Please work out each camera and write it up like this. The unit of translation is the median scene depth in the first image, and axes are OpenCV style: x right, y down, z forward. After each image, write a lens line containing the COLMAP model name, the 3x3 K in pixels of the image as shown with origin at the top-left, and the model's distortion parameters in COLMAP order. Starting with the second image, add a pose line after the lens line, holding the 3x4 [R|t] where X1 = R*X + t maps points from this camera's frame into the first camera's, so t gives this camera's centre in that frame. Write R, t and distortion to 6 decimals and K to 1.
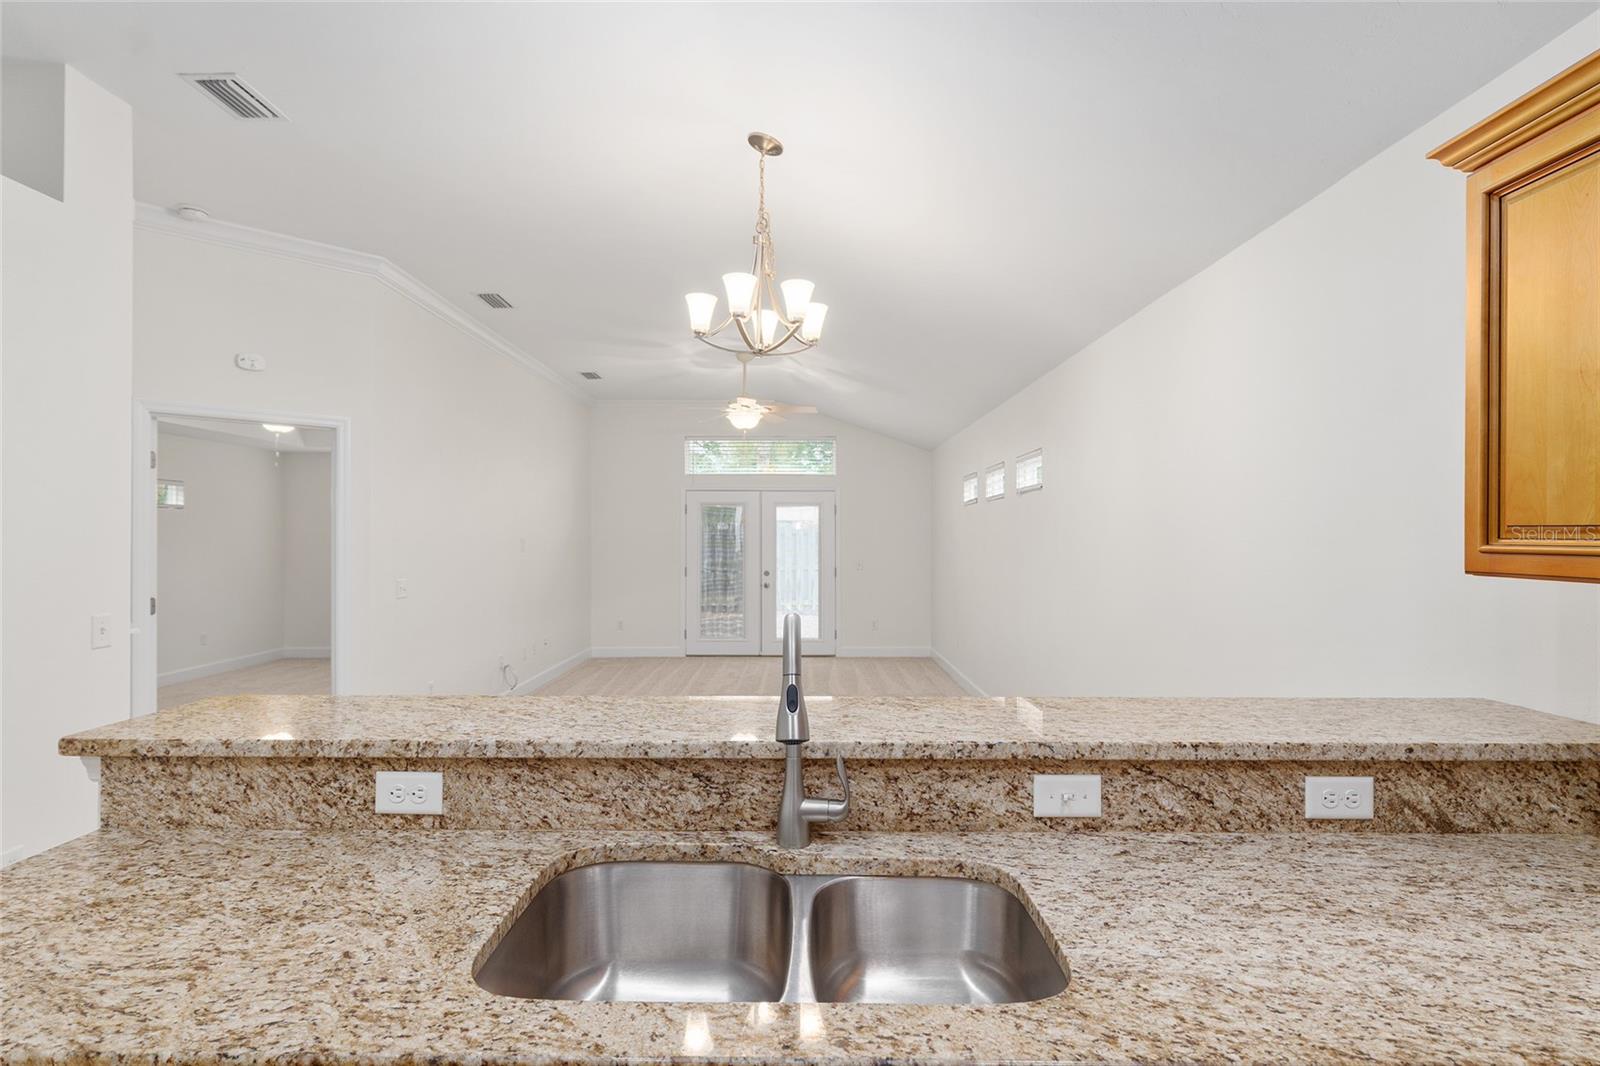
lens RADIAL K [[770.7, 0, 798.0], [0, 770.7, 537.9], [0, 0, 1]] dist [0.004753, -0.002993]
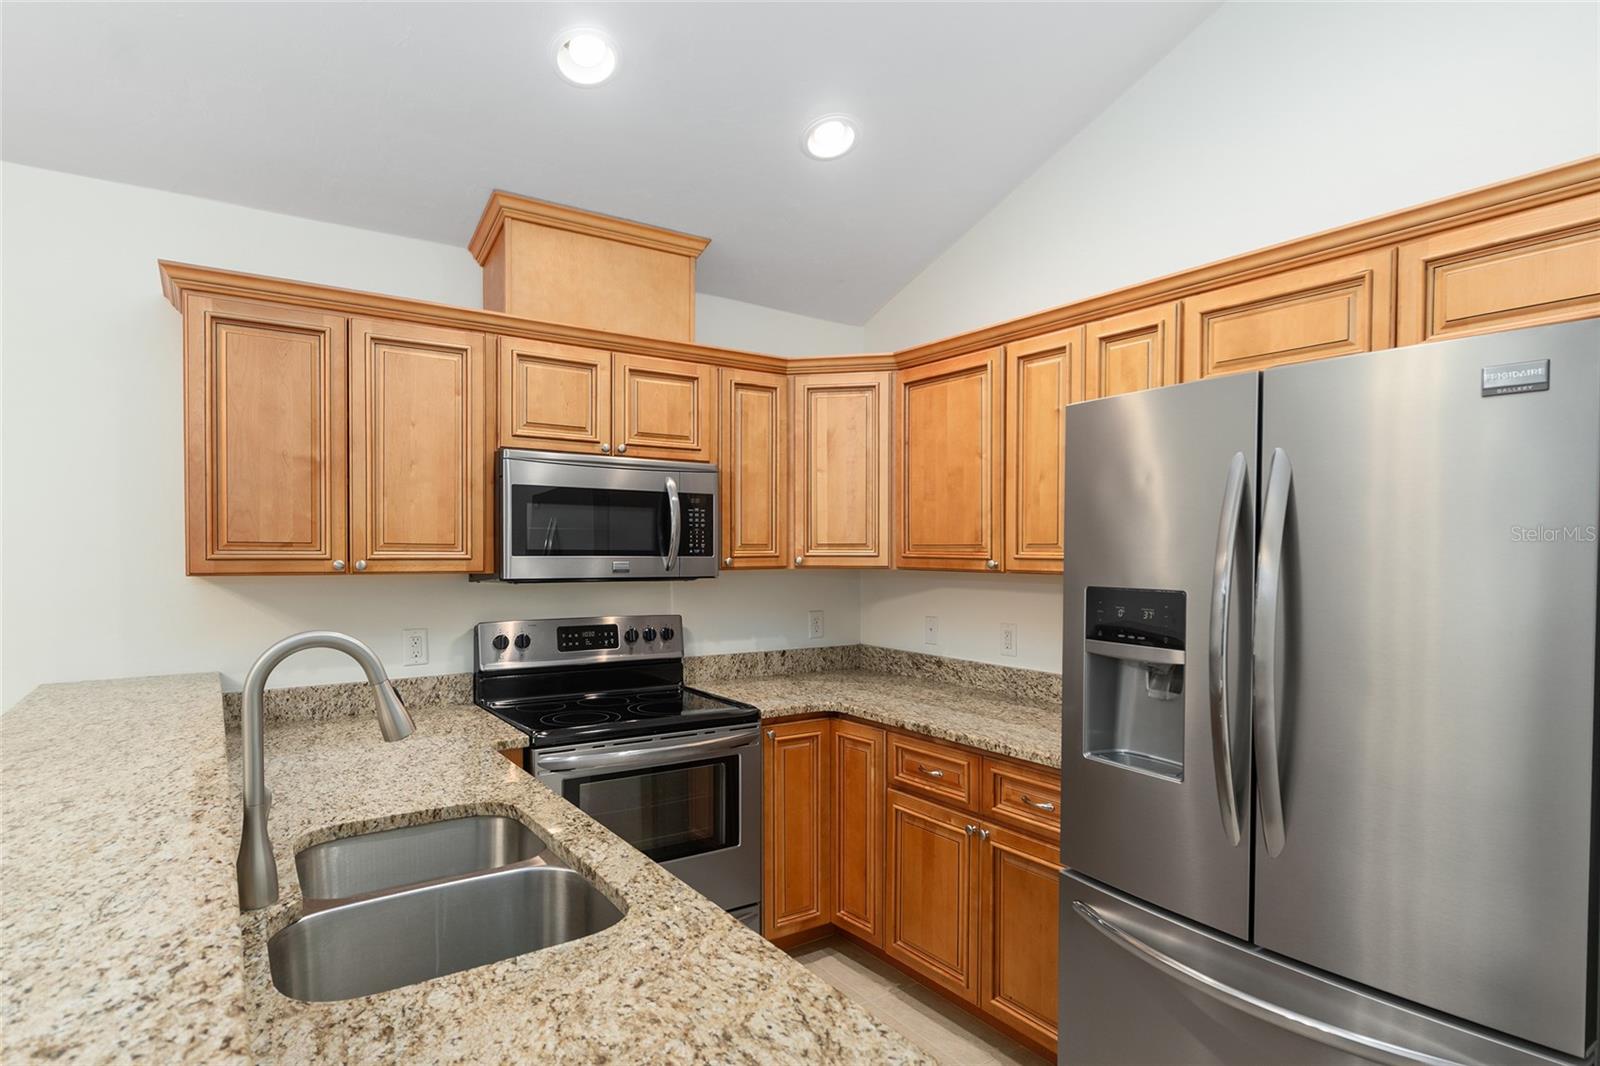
lens RADIAL K [[869.6, 0, 791.5], [0, 869.6, 567.3], [0, 0, 1]] dist [0.005811, -0.004465]
pose [[-0.562858, -0.019143, 0.826332, -1.107321], [-0.000550, 0.999740, 0.022786, -0.004627], [-0.826553, 0.012371, -0.562722, 1.014210]]
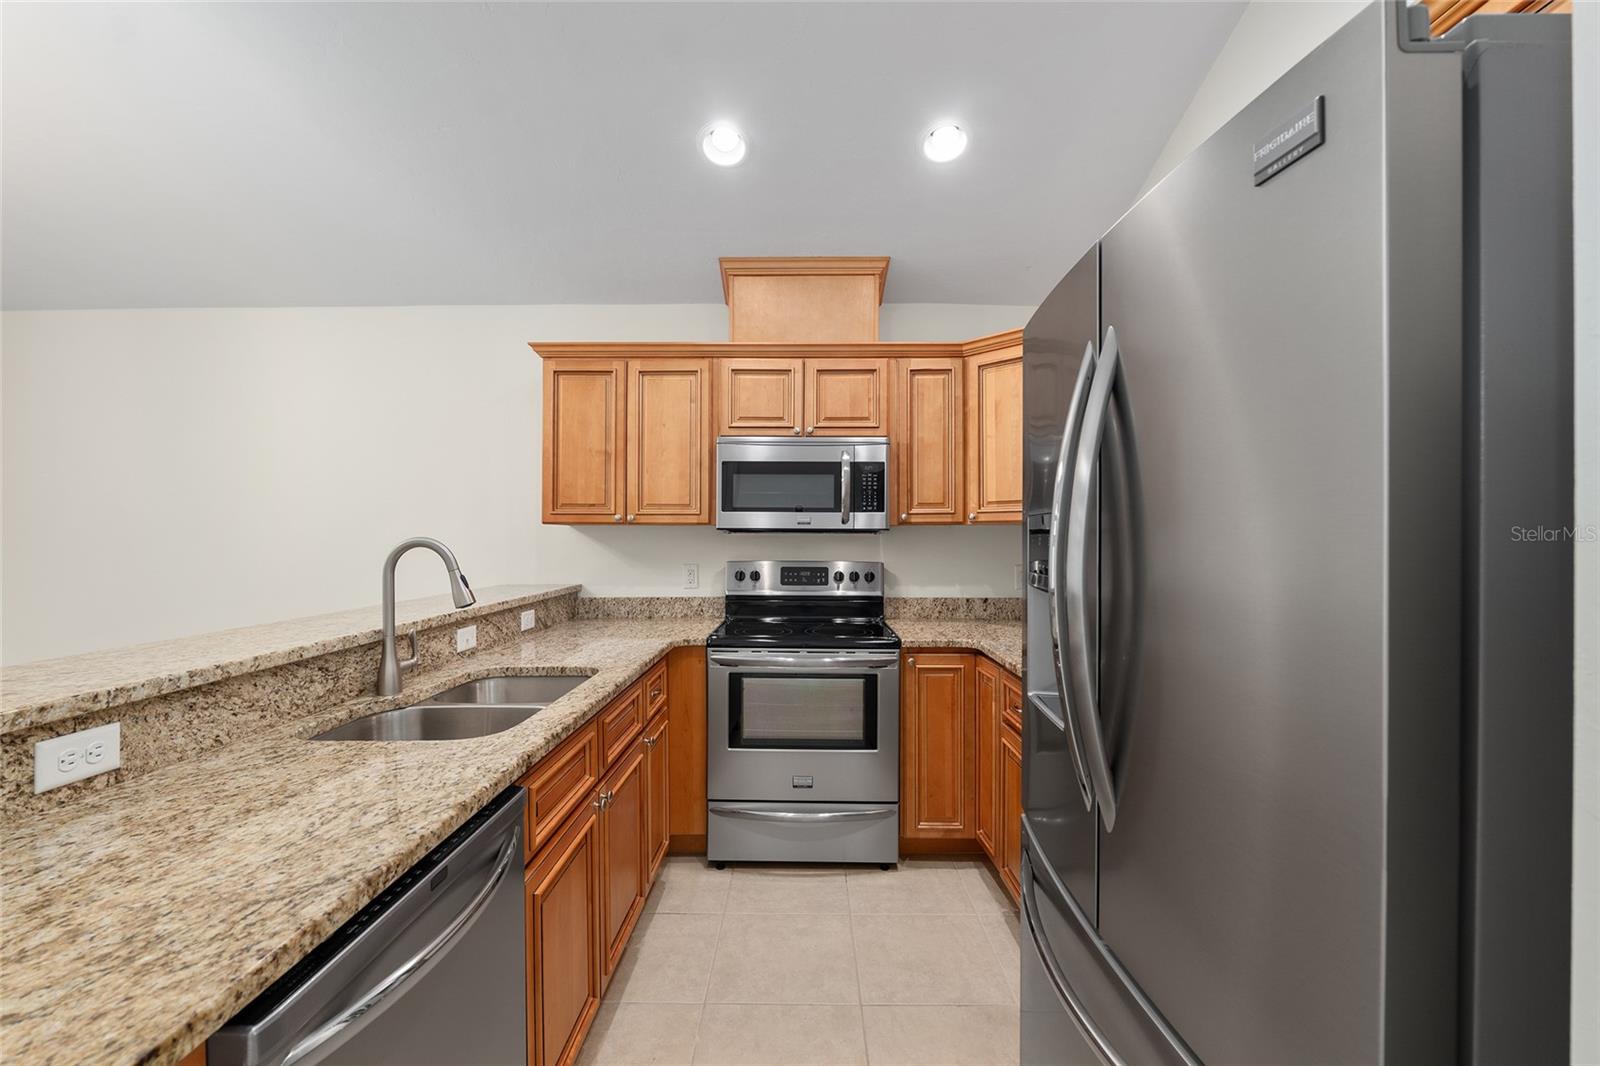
lens RADIAL K [[660.3, 0, 791.0], [0, 660.3, 534.1], [0, 0, 1]] dist [-0.010916, -0.000959]
pose [[0.015778, -0.000177, 0.999876, -1.226600], [0.001732, 0.999998, 0.000150, 0.083727], [-0.999874, 0.001729, 0.015778, 0.193375]]
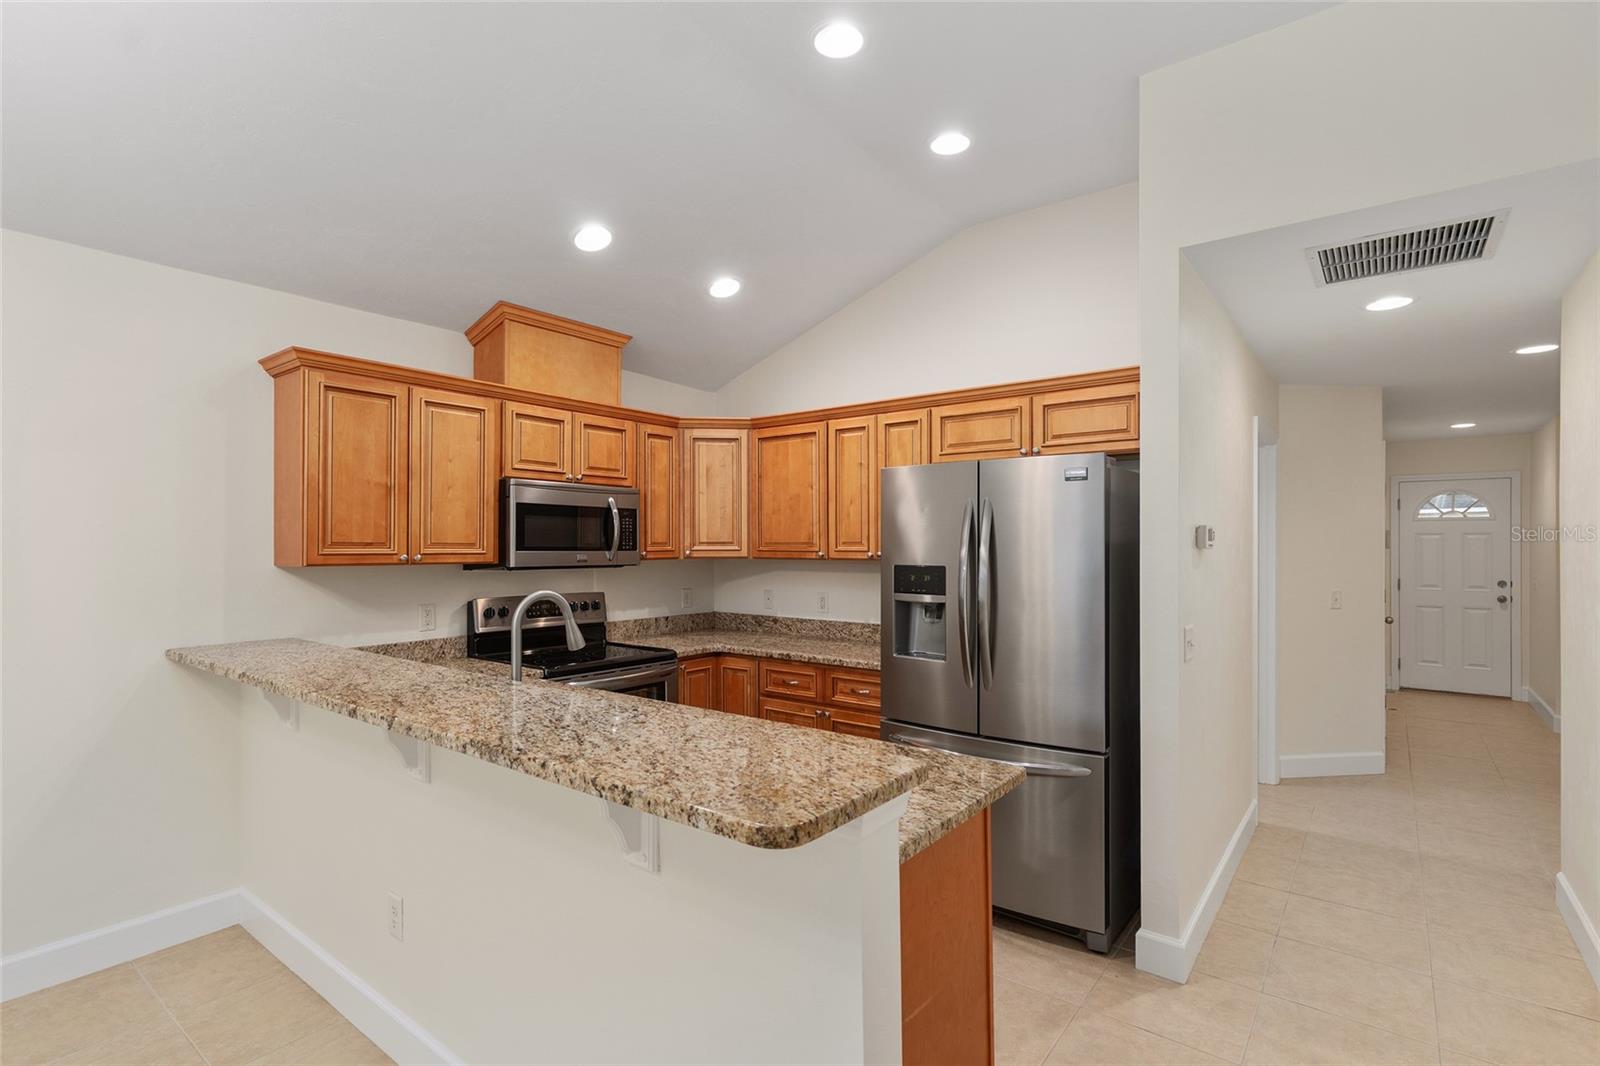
lens RADIAL K [[770.7, 0, 794.9], [0, 770.7, 539.3], [0, 0, 1]] dist [0.004753, -0.002993]
pose [[-0.790025, 0.005542, 0.613049, -1.412107], [0.002859, 0.999982, -0.005356, -0.008341], [-0.613068, -0.002479, -0.790026, 1.859514]]
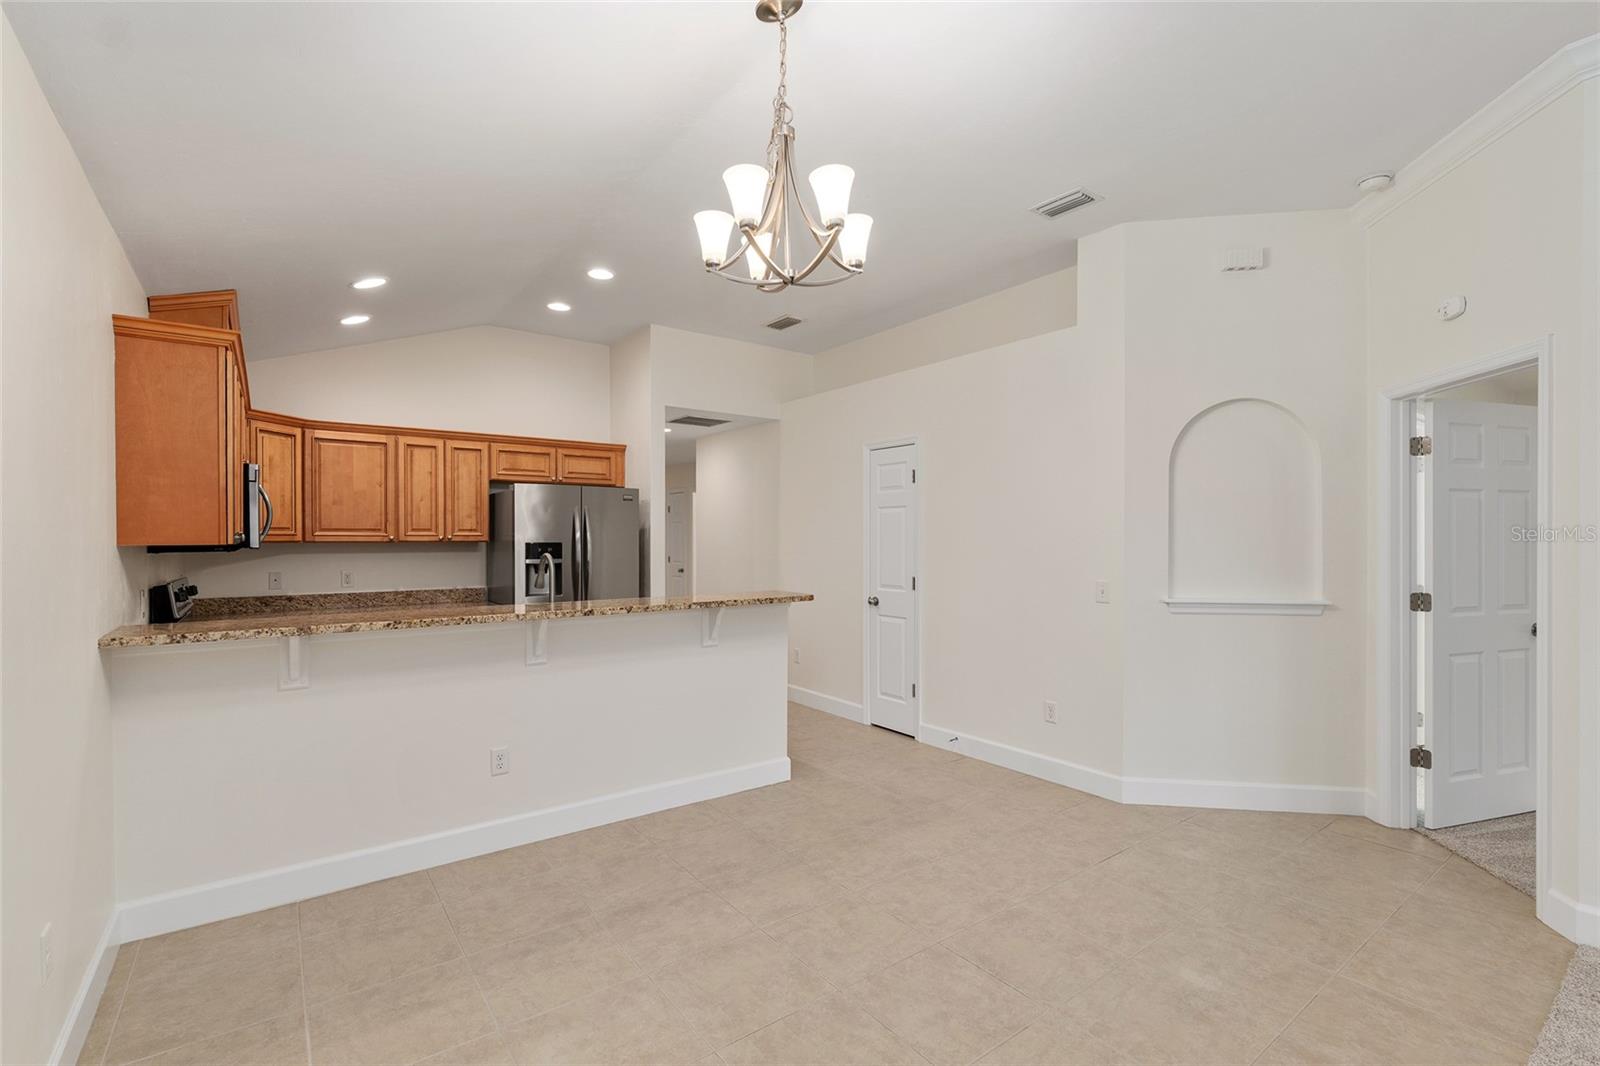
lens RADIAL K [[701.2, 0, 812.7], [0, 701.2, 542.5], [0, 0, 1]] dist [-0.012526, 0.000978]
pose [[-0.789227, 0.005801, -0.614074, 0.789237], [0.002653, 0.999978, 0.006037, 0.040273], [0.614096, 0.003136, -0.789225, 3.493641]]
